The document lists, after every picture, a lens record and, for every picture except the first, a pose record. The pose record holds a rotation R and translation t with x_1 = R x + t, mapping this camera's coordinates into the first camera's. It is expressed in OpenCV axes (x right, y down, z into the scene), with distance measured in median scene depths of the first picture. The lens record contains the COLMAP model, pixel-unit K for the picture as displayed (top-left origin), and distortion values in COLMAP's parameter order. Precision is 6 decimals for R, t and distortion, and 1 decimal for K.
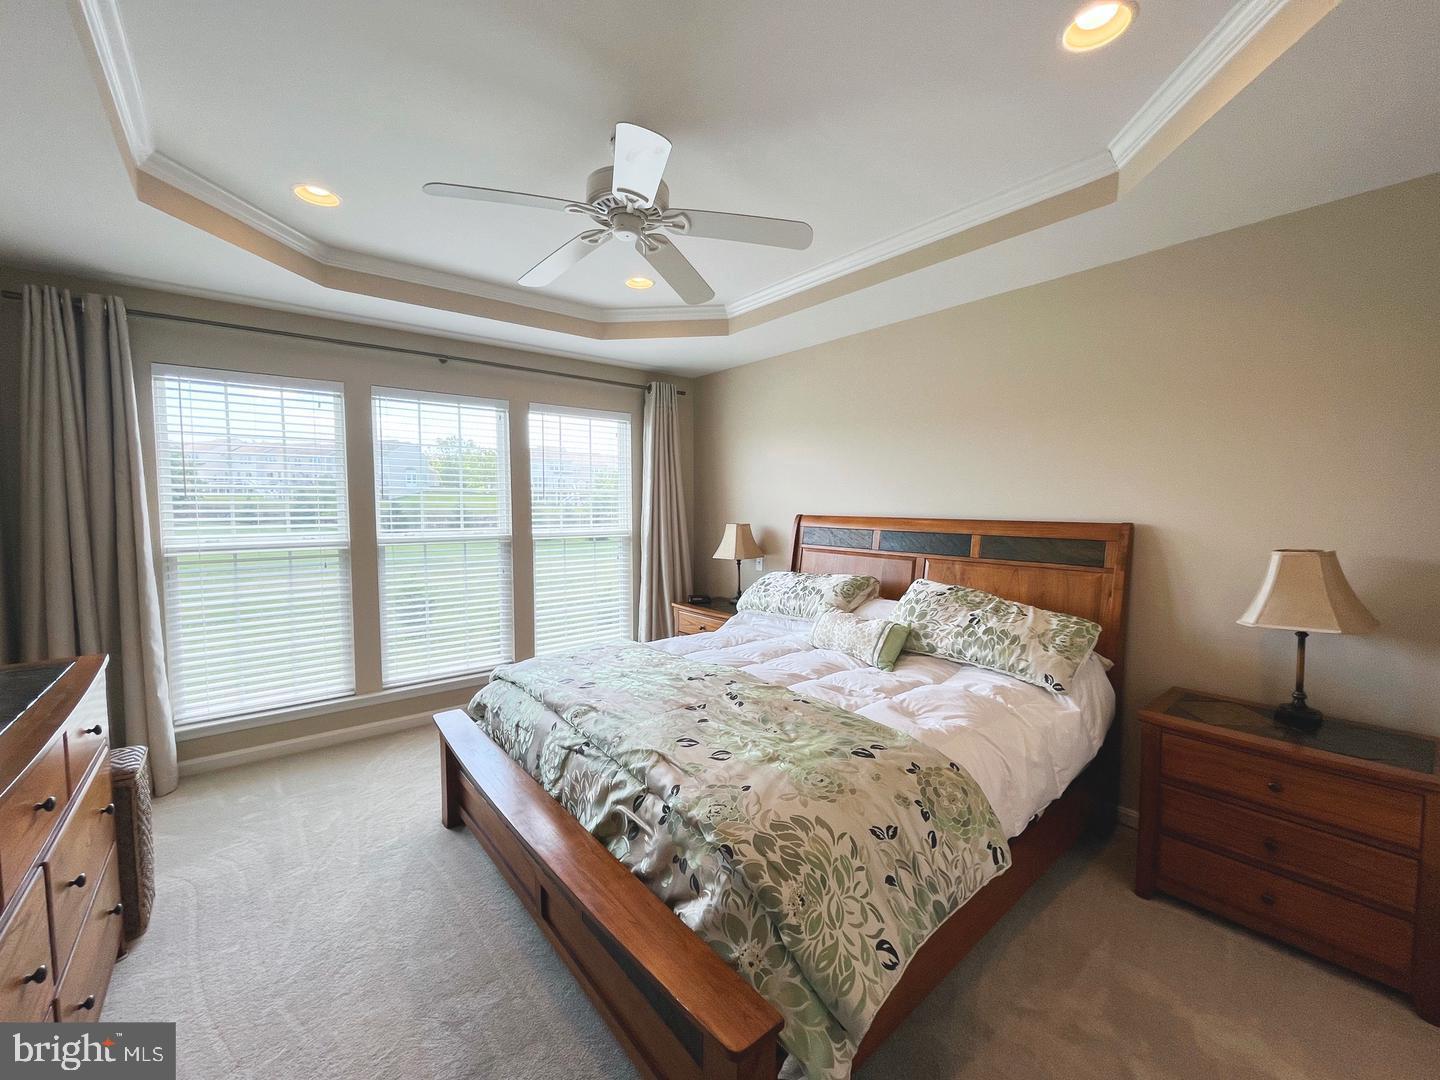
lens RADIAL K [[584.5, 0, 722.0], [0, 584.5, 538.4], [0, 0, 1]] dist [-0.000083, -0.000077]
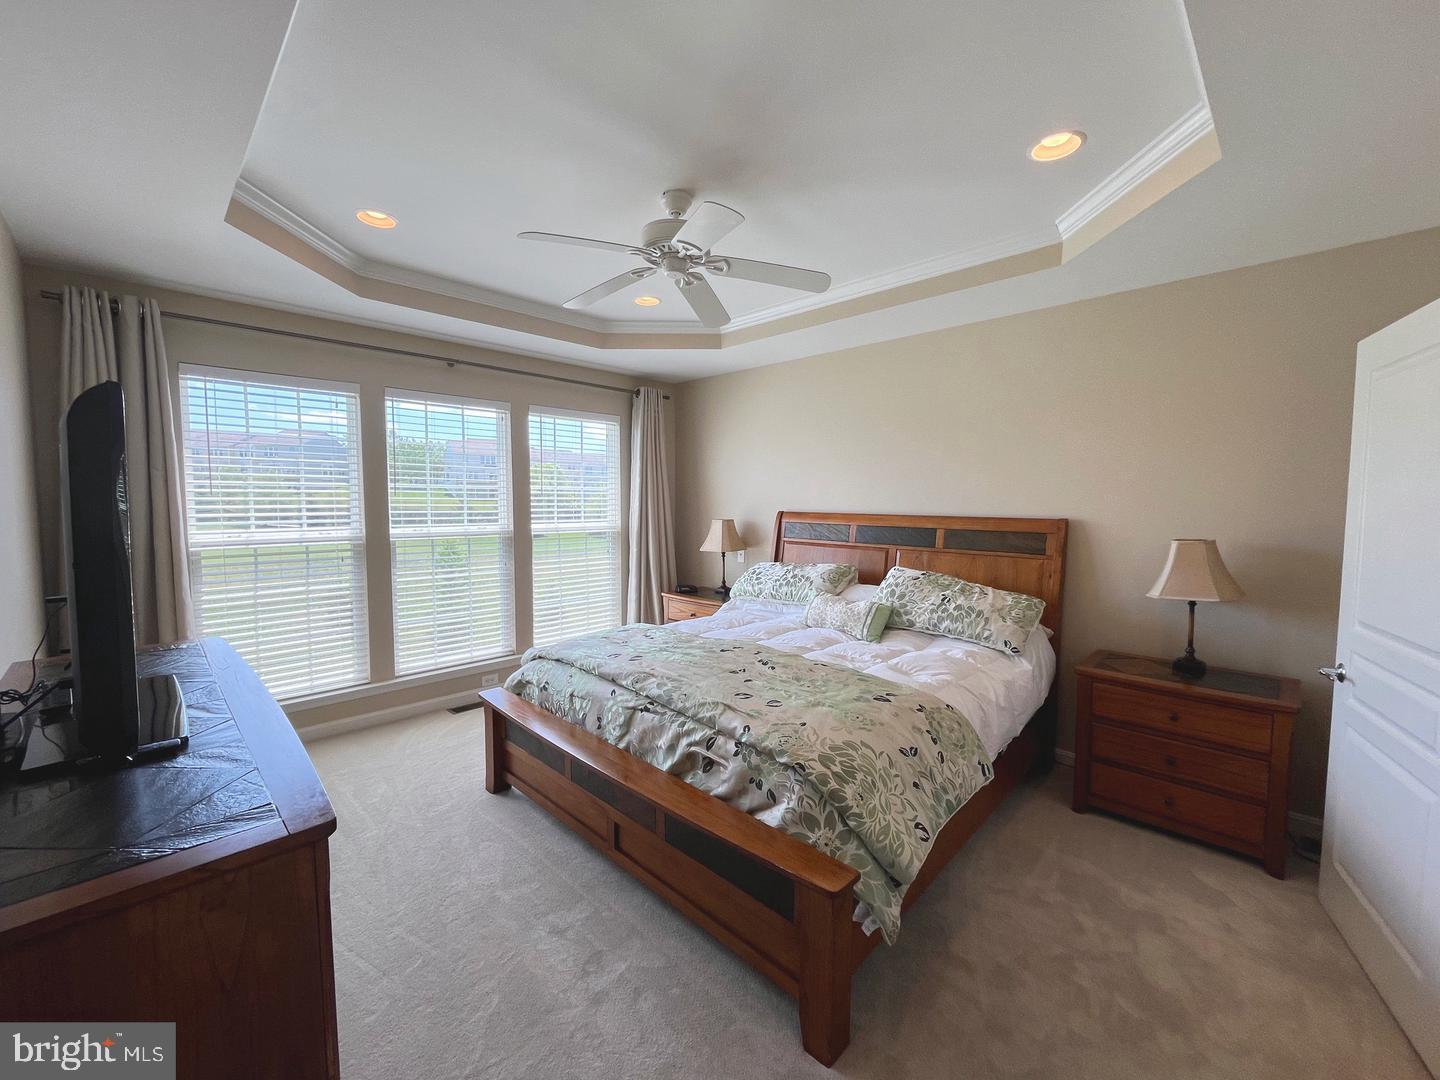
lens RADIAL K [[584.5, 0, 722.1], [0, 584.5, 538.4], [0, 0, 1]] dist [-0.000083, -0.000077]
pose [[0.993940, -0.003127, 0.109875, -0.182447], [0.002324, 0.999970, 0.007429, 0.004451], [-0.109895, -0.007129, 0.993918, -0.170867]]
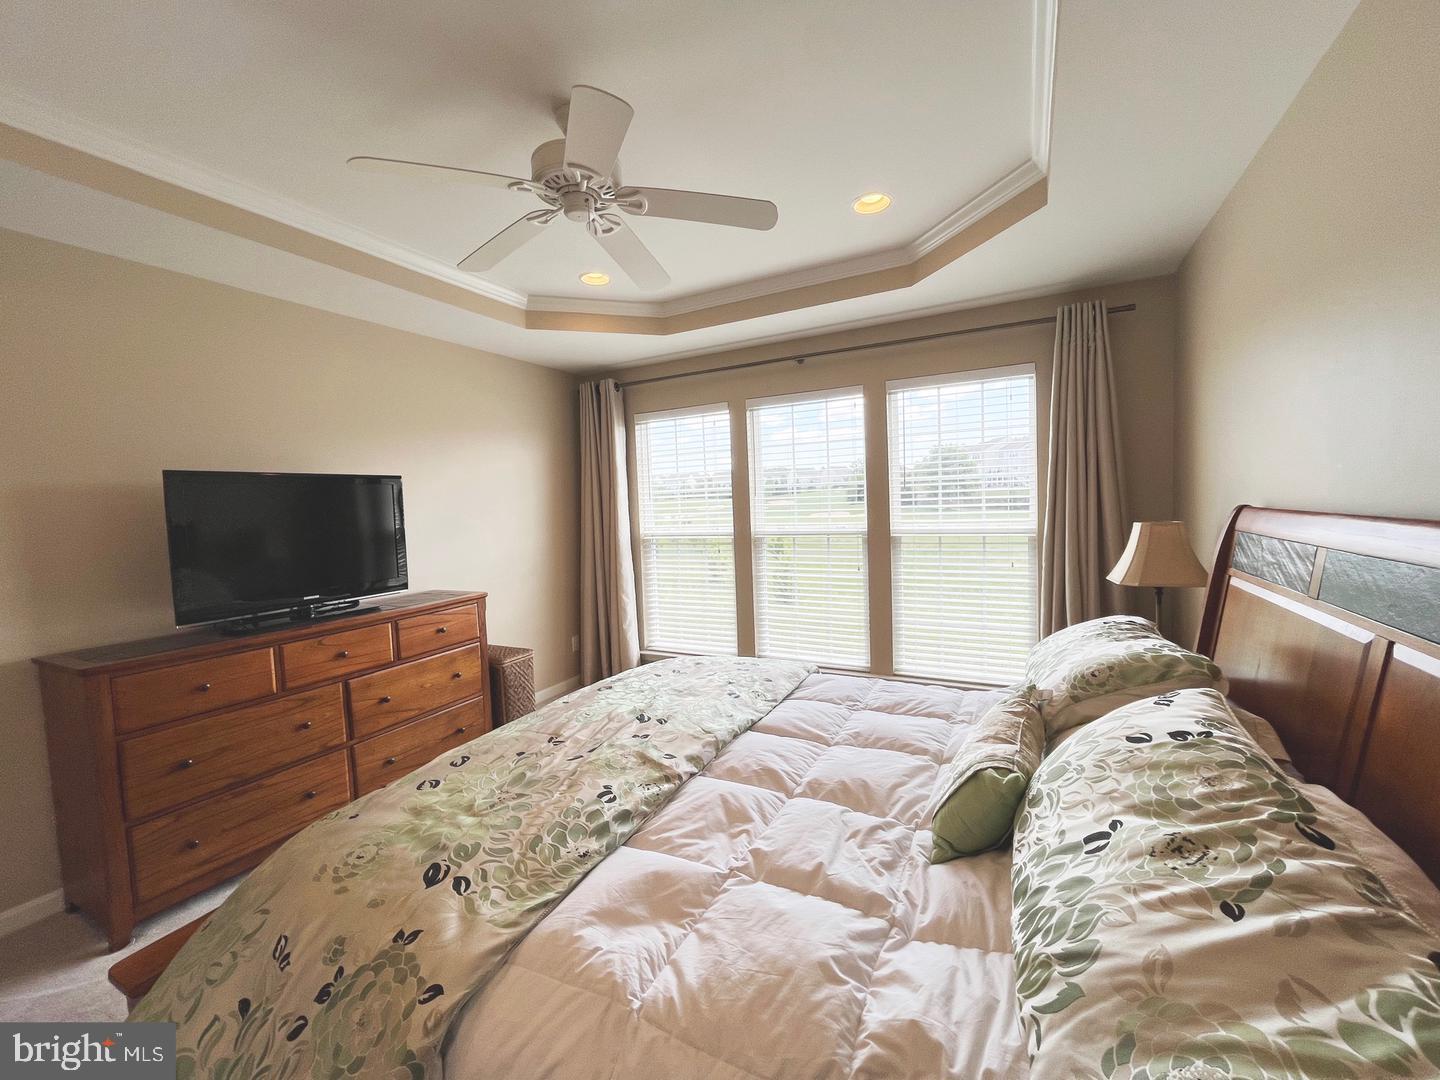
lens RADIAL K [[584.5, 0, 716.3], [0, 584.5, 542.0], [0, 0, 1]] dist [-0.000083, -0.000077]
pose [[0.387185, 0.049683, -0.920662, 0.735175], [-0.018445, 0.998765, 0.046141, -0.046579], [0.921817, -0.000884, 0.387623, 0.773972]]
